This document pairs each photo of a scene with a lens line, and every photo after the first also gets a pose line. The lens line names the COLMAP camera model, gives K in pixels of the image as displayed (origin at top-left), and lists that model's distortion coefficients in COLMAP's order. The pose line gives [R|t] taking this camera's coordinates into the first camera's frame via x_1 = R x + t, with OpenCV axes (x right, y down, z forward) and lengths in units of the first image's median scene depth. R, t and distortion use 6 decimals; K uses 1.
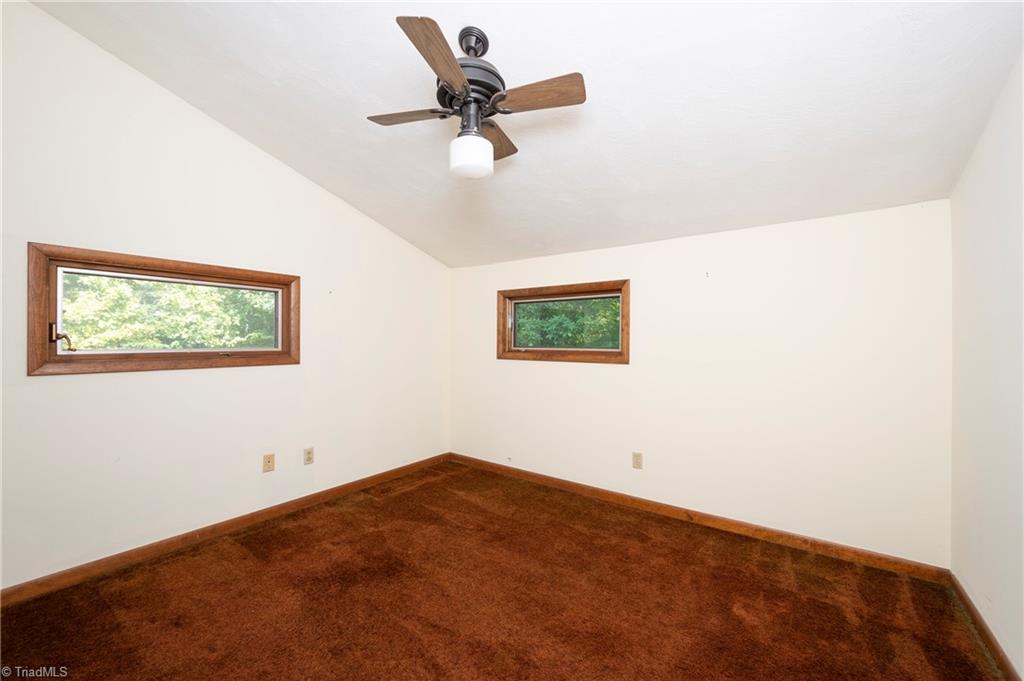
lens RADIAL K [[406.0, 0, 514.3], [0, 406.0, 343.1], [0, 0, 1]] dist [0.000420, -0.000098]
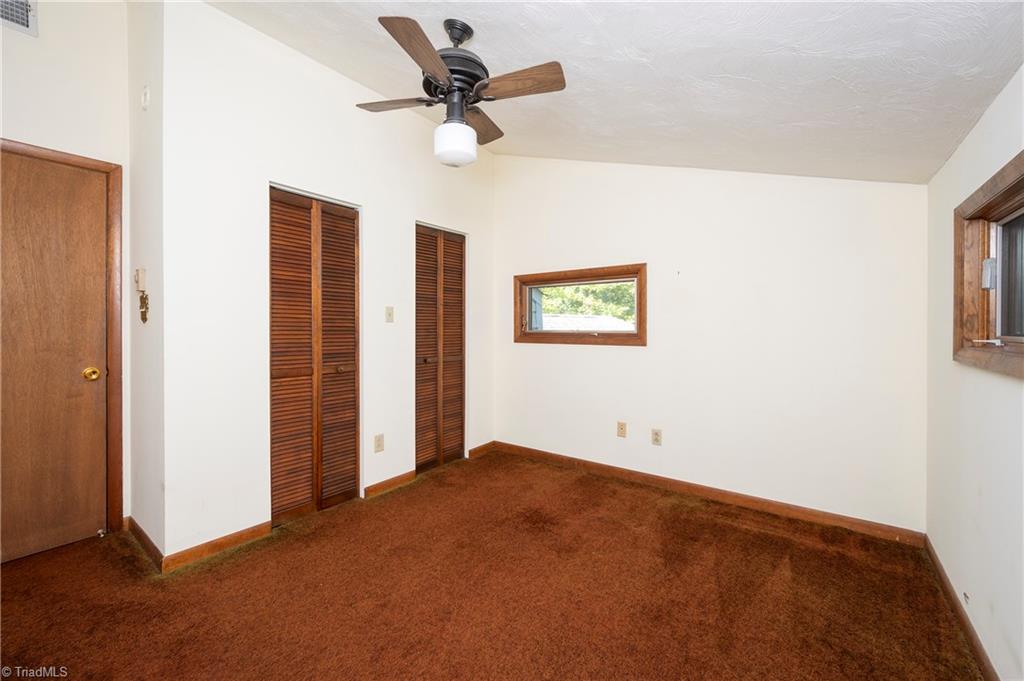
lens RADIAL K [[406.0, 0, 514.3], [0, 406.0, 329.9], [0, 0, 1]] dist [0.000420, -0.000098]
pose [[-0.002127, 0.006119, -0.999979, 0.534855], [-0.009737, 0.999934, 0.006140, 0.004713], [0.999950, 0.009750, -0.002067, 0.661338]]
